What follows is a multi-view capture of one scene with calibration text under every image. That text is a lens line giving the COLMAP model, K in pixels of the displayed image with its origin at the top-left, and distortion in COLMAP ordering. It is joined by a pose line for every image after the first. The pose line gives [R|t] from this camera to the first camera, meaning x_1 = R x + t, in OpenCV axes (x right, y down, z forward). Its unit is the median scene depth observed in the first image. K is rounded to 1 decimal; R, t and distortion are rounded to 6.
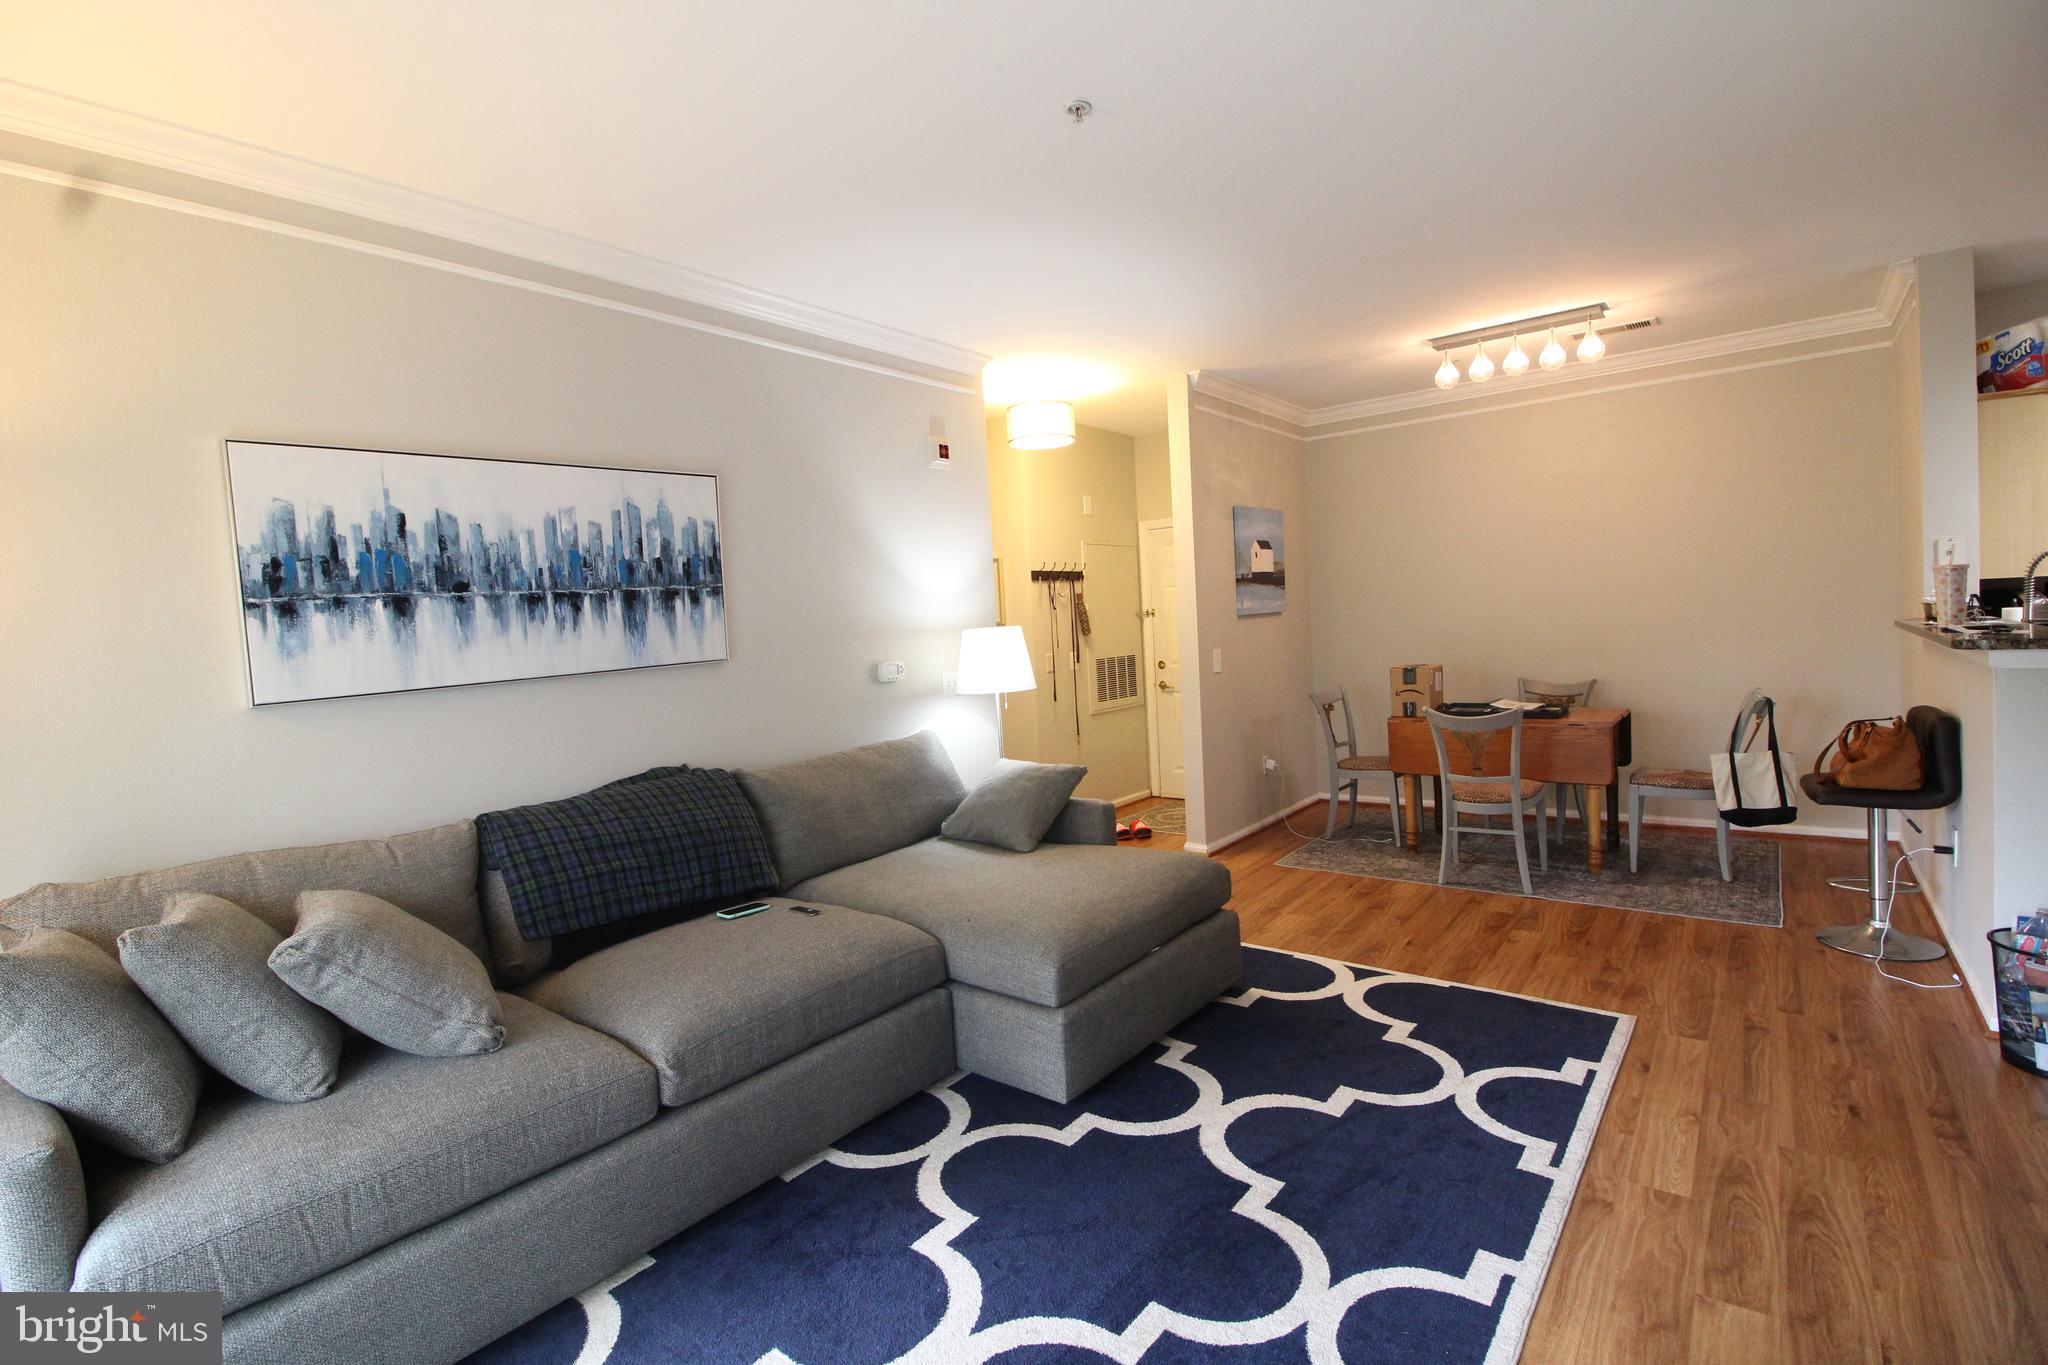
lens RADIAL K [[946.2, 0, 1032.0], [0, 946.2, 657.3], [0, 0, 1]] dist [-0.000550, -0.012403]
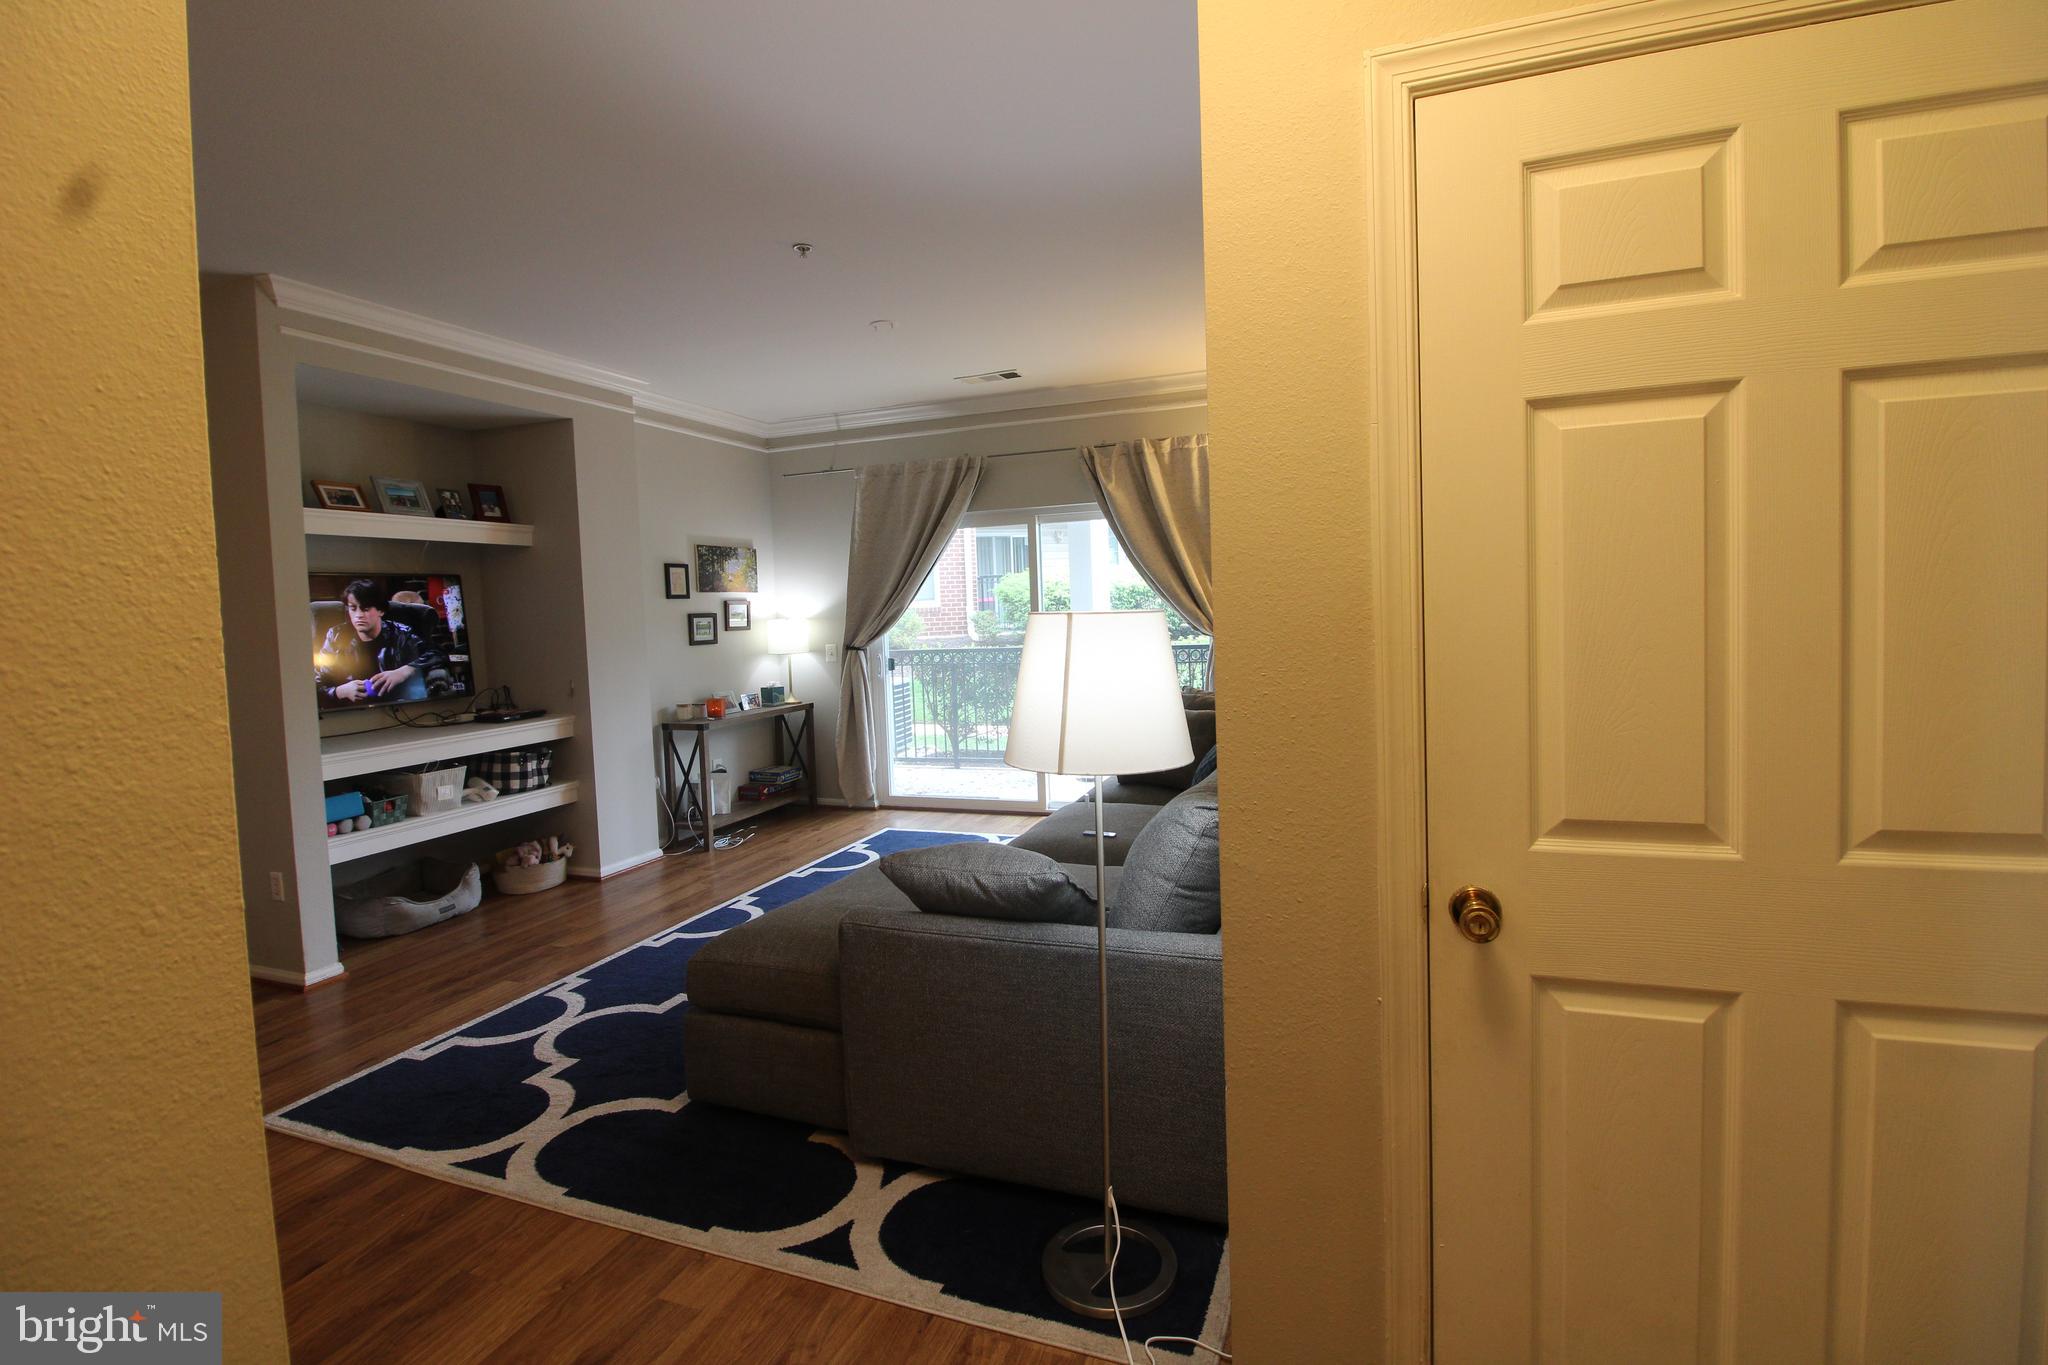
lens RADIAL K [[946.2, 0, 1032.0], [0, 946.2, 657.3], [0, 0, 1]] dist [-0.000550, -0.012403]
pose [[-0.949616, 0.100508, -0.296864, 0.207442], [0.072063, 0.991828, 0.105281, -0.104992], [0.305019, 0.078583, -0.949099, 2.484060]]
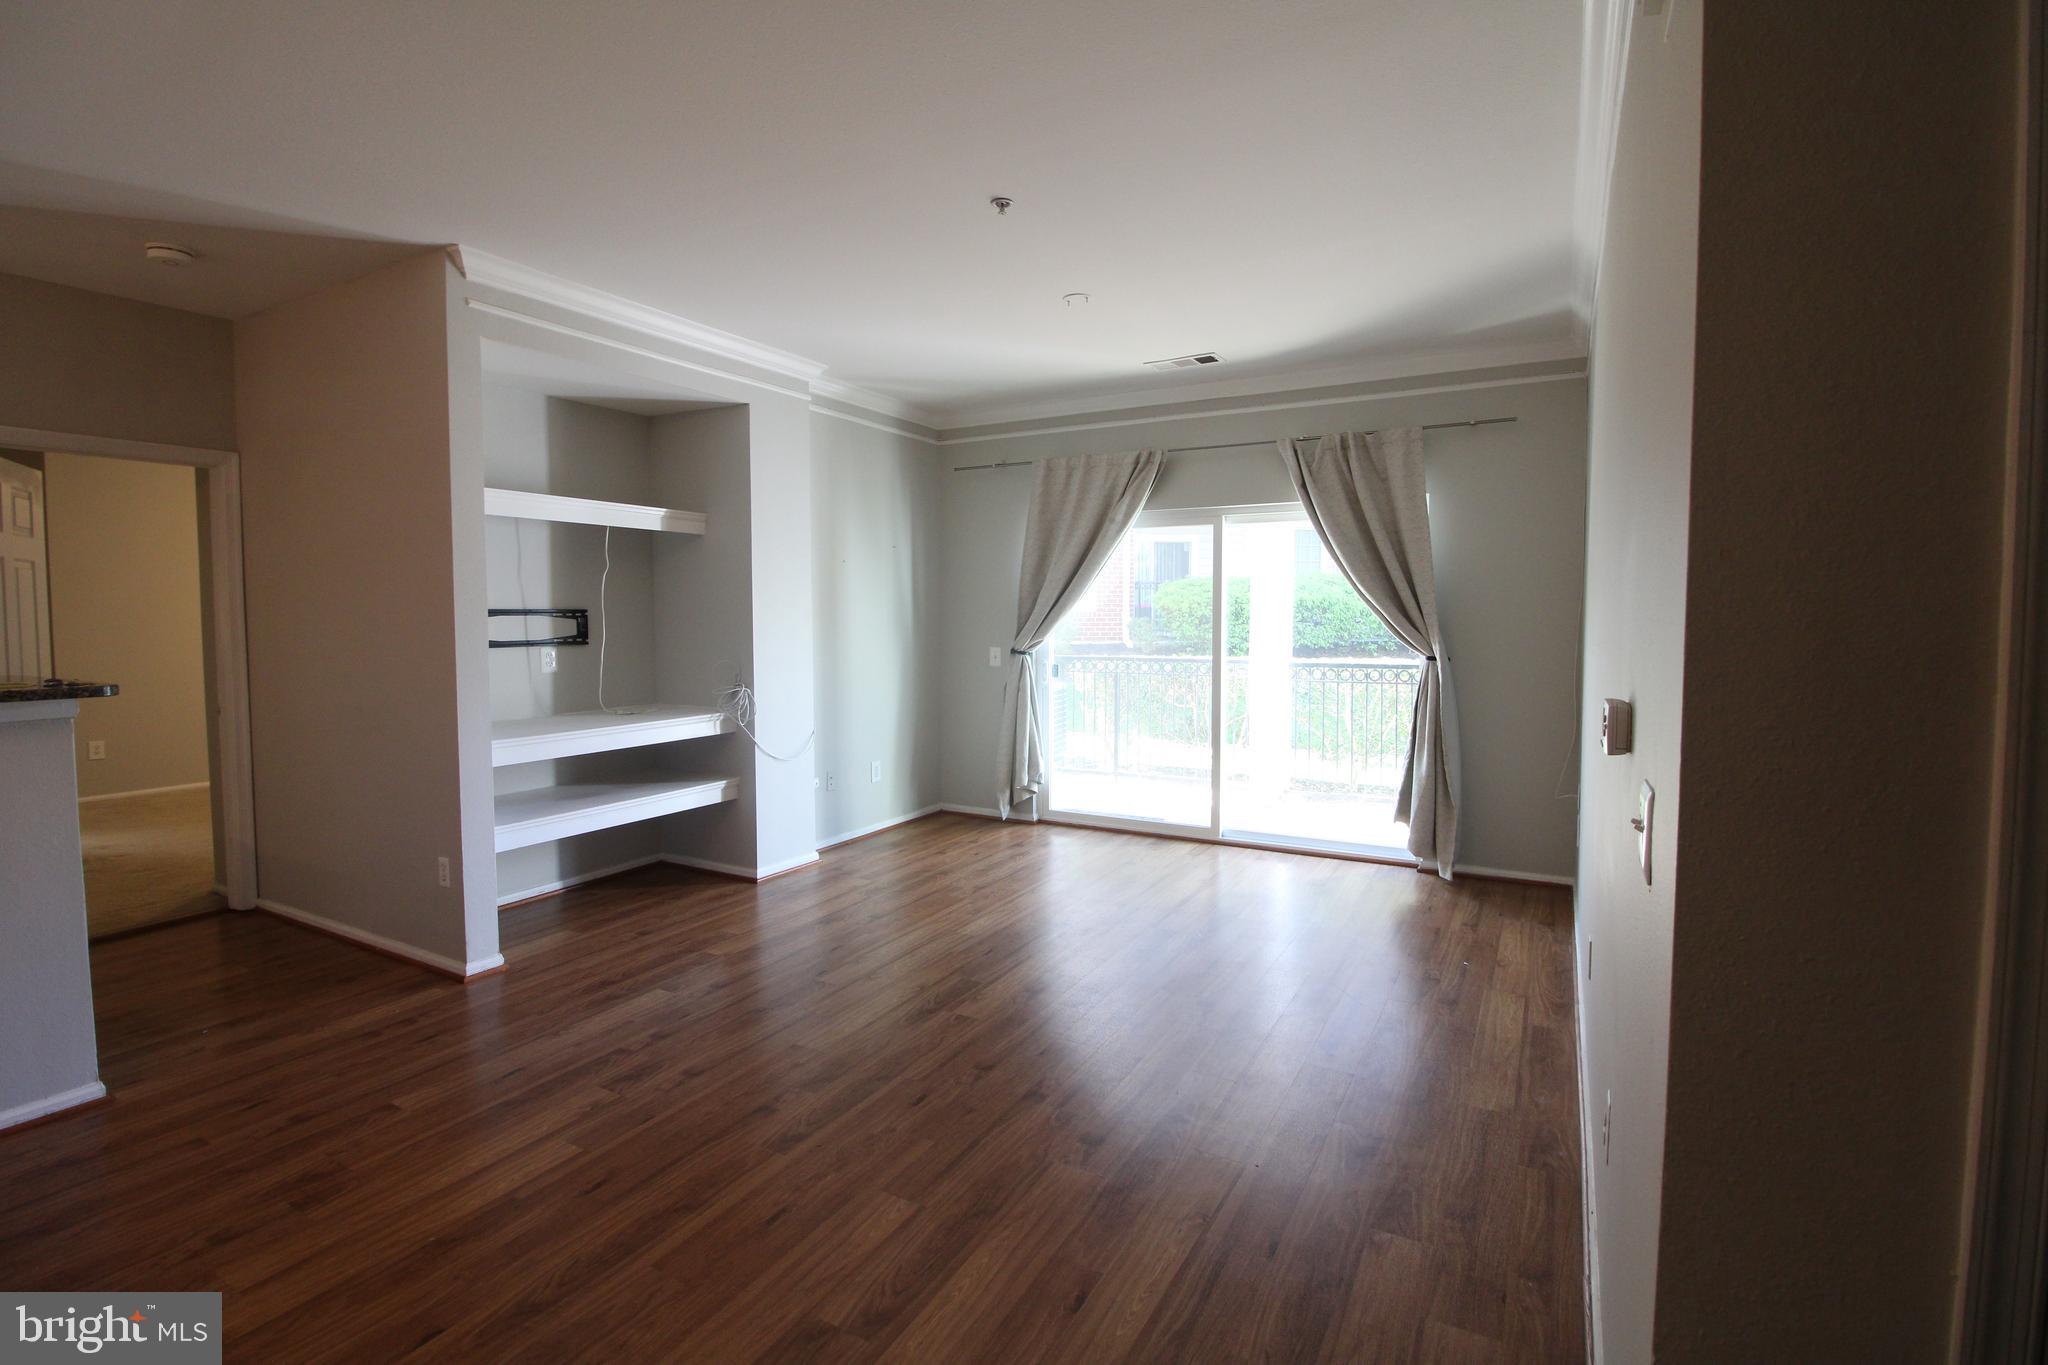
lens RADIAL K [[927.4, 0, 1037.8], [0, 927.4, 668.0], [0, 0, 1]] dist [-0.023255, -0.000327]
pose [[-0.985266, 0.059523, -0.160339, 0.237454], [0.043248, 0.993725, 0.103149, -0.097517], [0.165473, 0.094695, -0.981658, 2.260329]]
